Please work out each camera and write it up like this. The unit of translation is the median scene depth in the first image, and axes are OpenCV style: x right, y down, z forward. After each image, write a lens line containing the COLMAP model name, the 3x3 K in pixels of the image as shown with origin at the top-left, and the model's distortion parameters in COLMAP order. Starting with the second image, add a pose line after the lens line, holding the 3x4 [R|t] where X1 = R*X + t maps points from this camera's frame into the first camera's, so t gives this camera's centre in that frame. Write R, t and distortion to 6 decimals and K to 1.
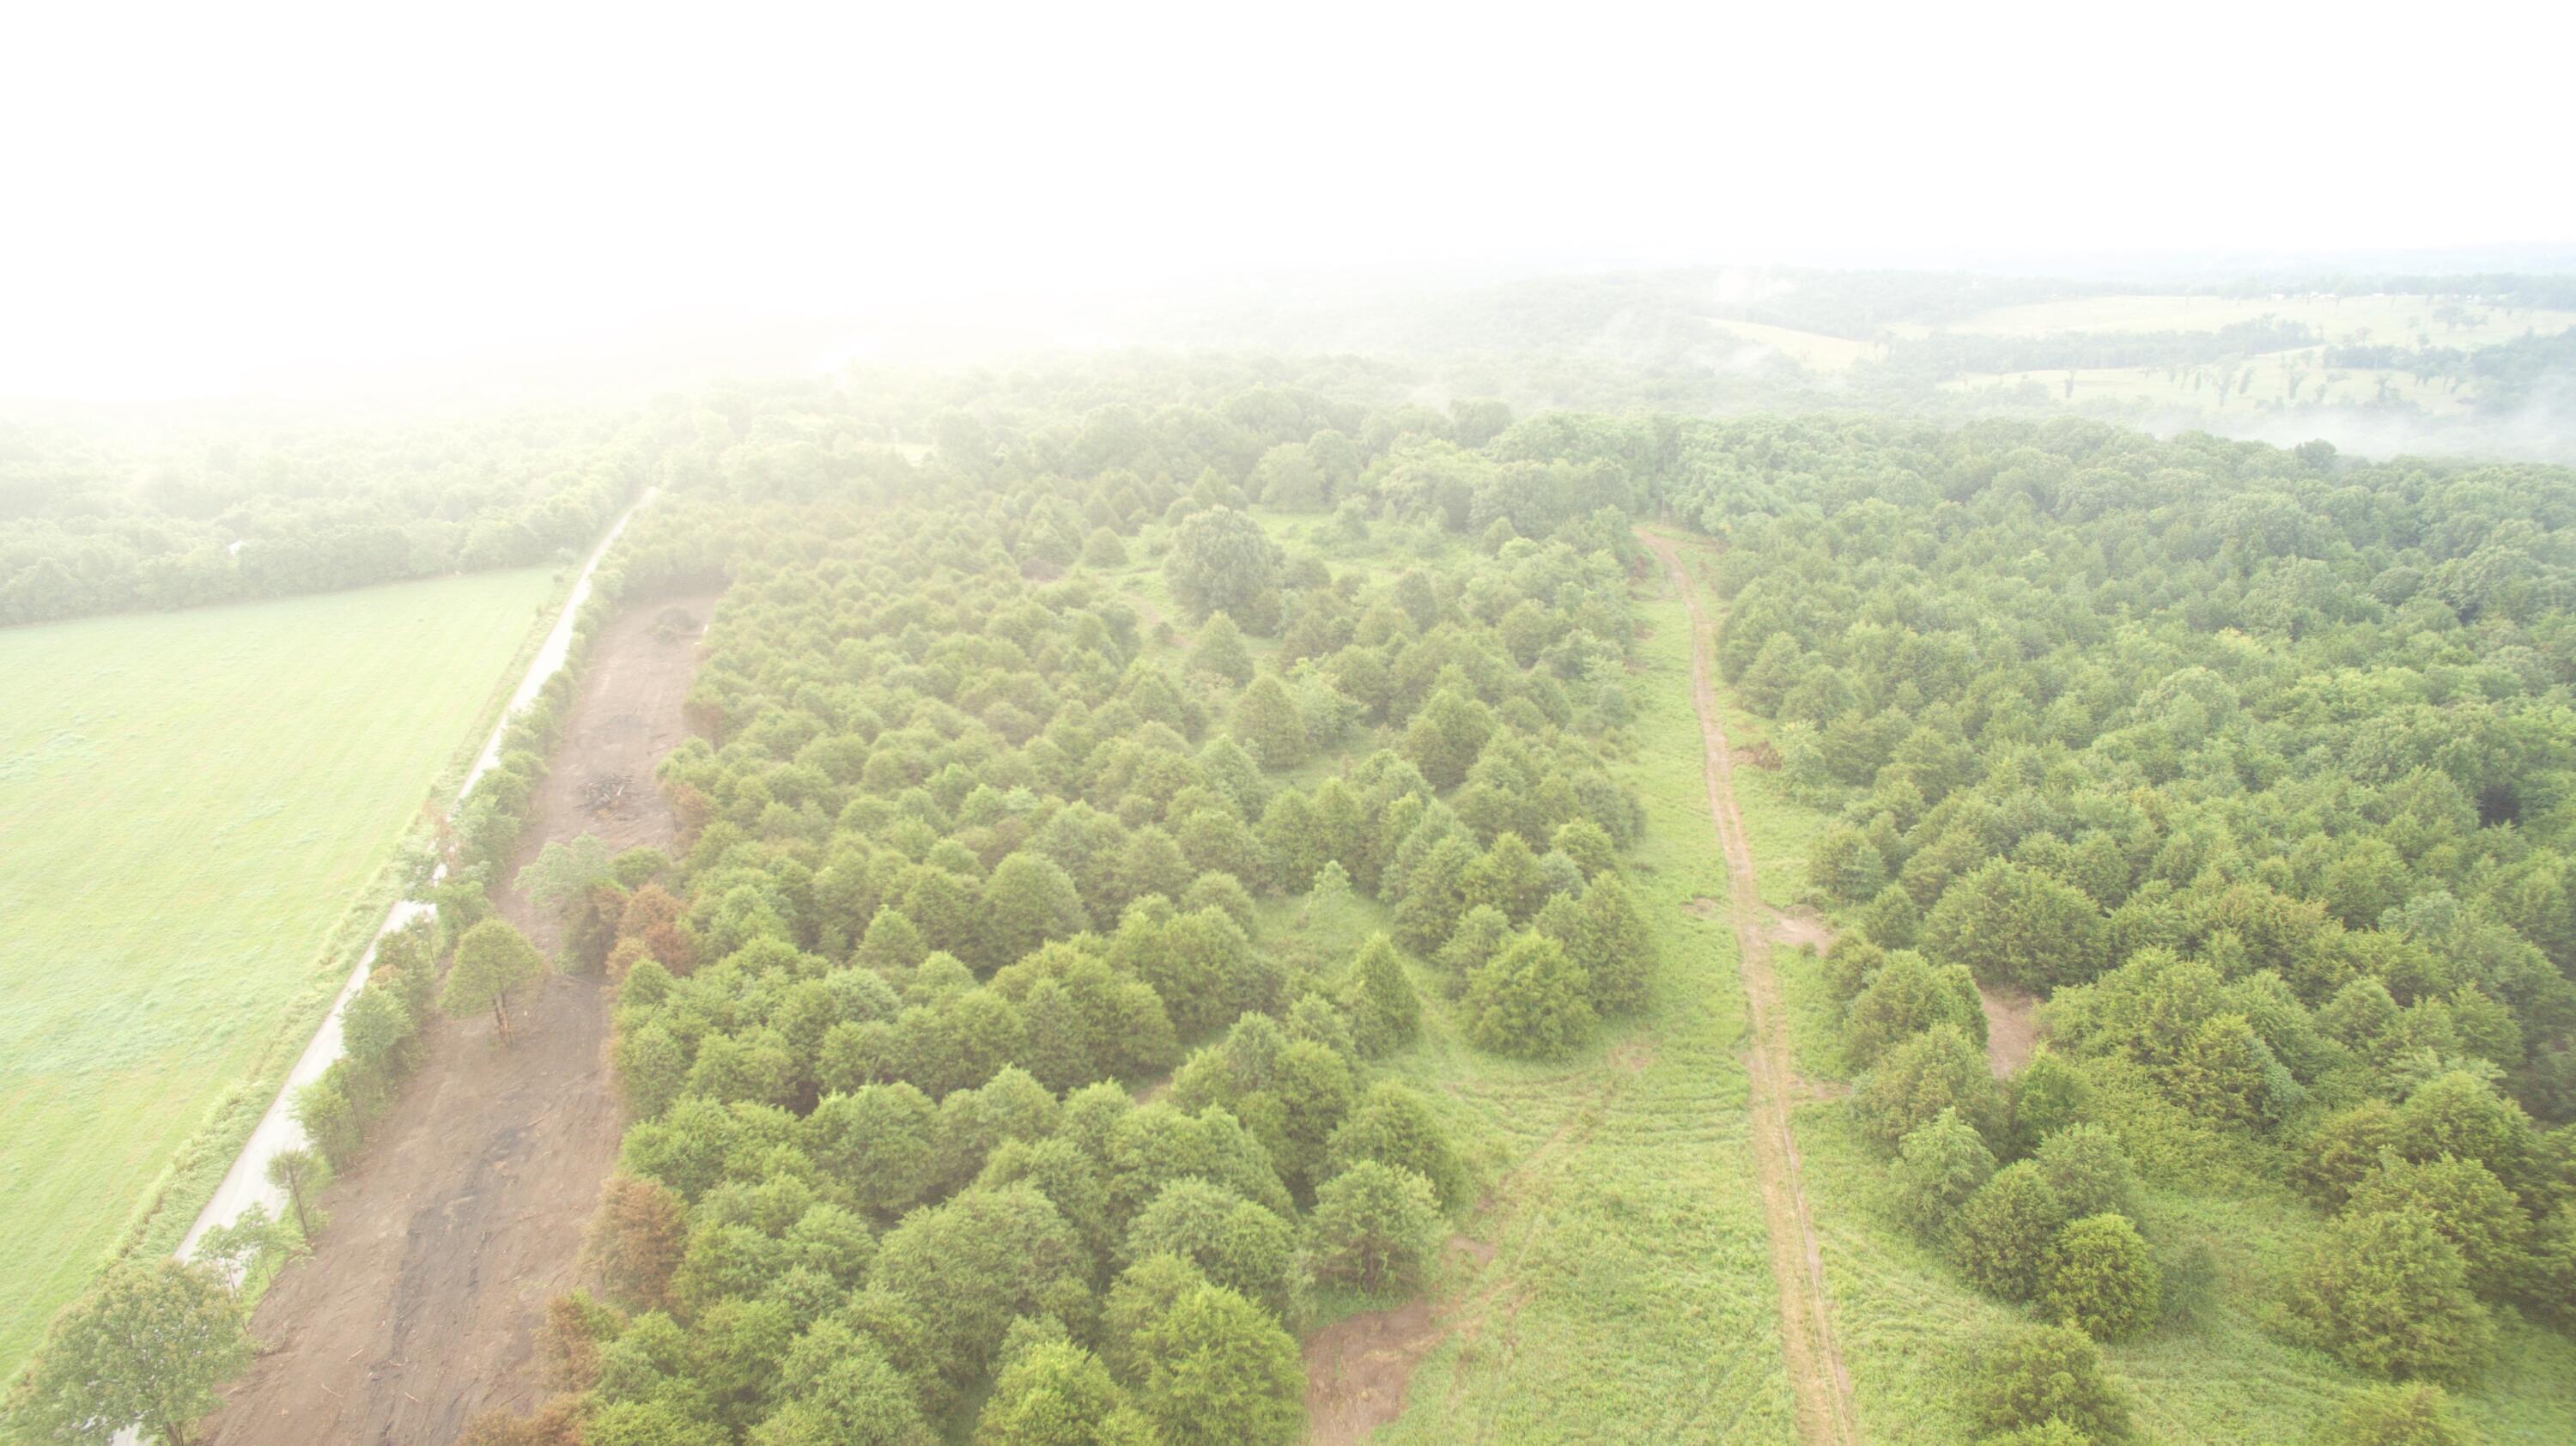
lens RADIAL K [[1500.0, 0, 1290.8], [0, 1500.0, 731.4], [0, 0, 1]] dist [-0.129603, 0.093513]
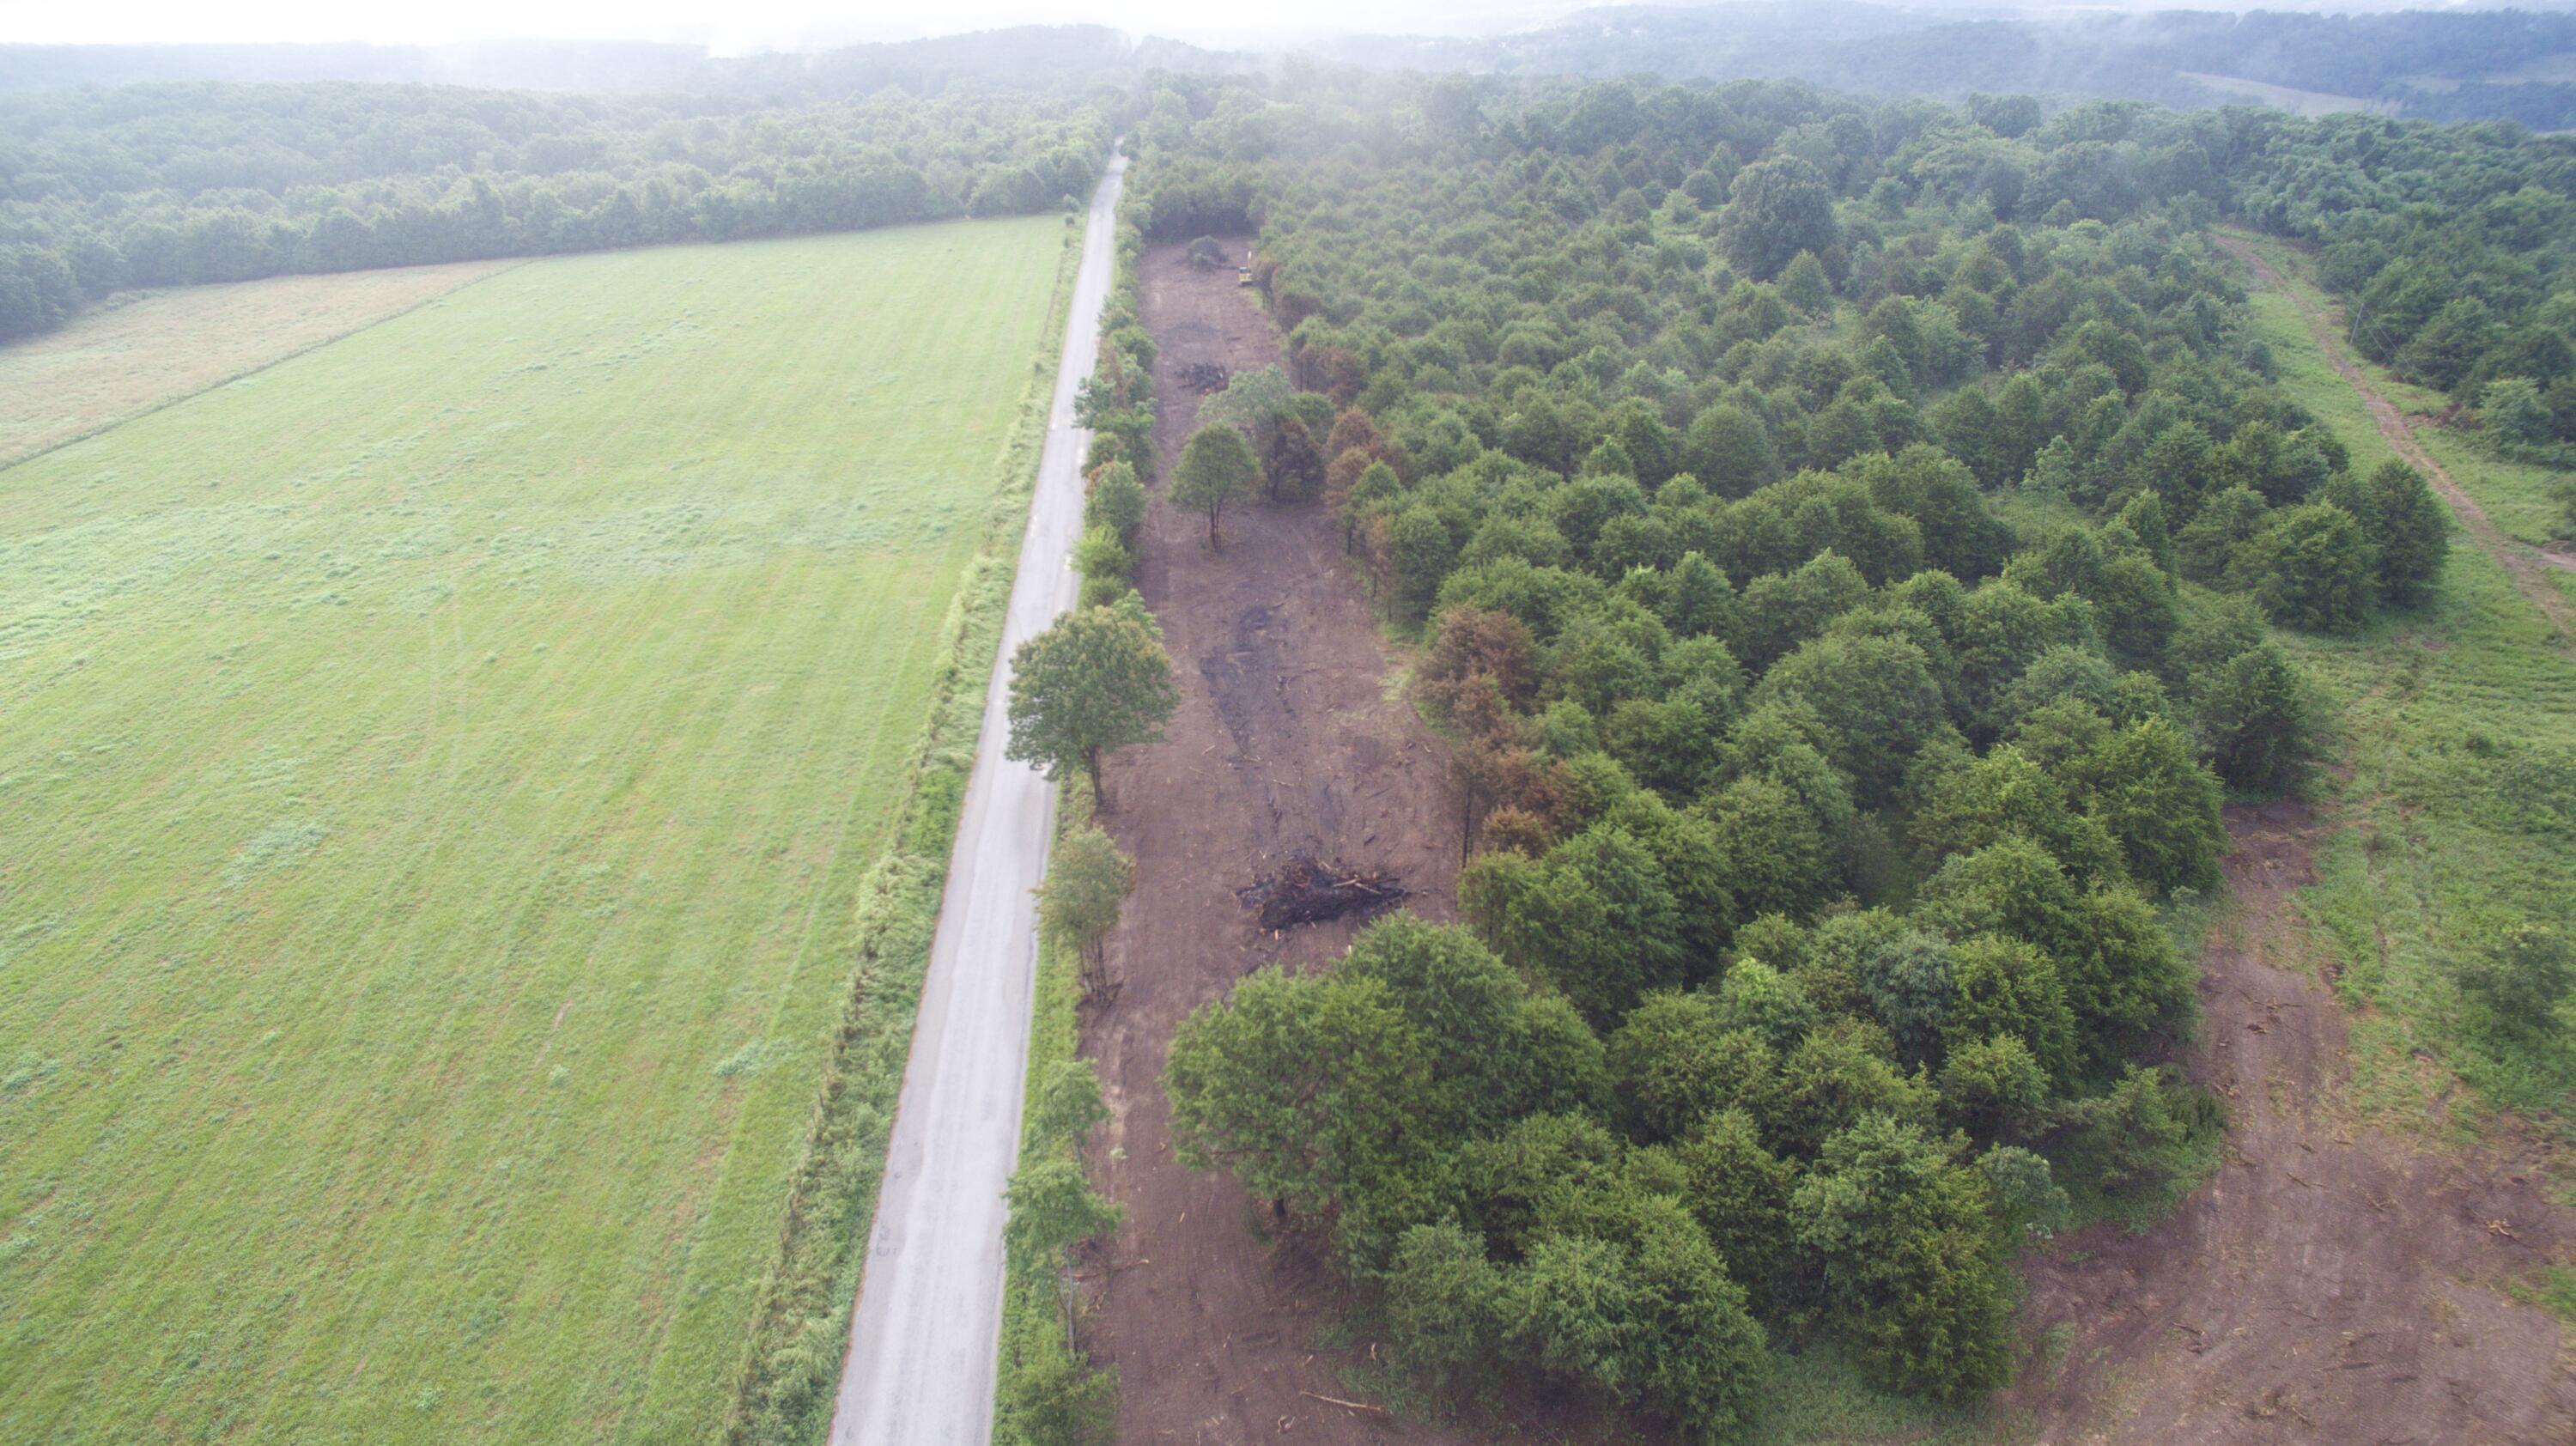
lens RADIAL K [[1500.0, 0, 1290.8], [0, 1500.0, 731.4], [0, 0, 1]] dist [-0.129603, 0.093513]
pose [[0.975810, 0.101220, -0.193779, -0.185237], [-0.071399, 0.985310, 0.155134, 0.119959], [0.206635, -0.137546, 0.968702, -0.022206]]
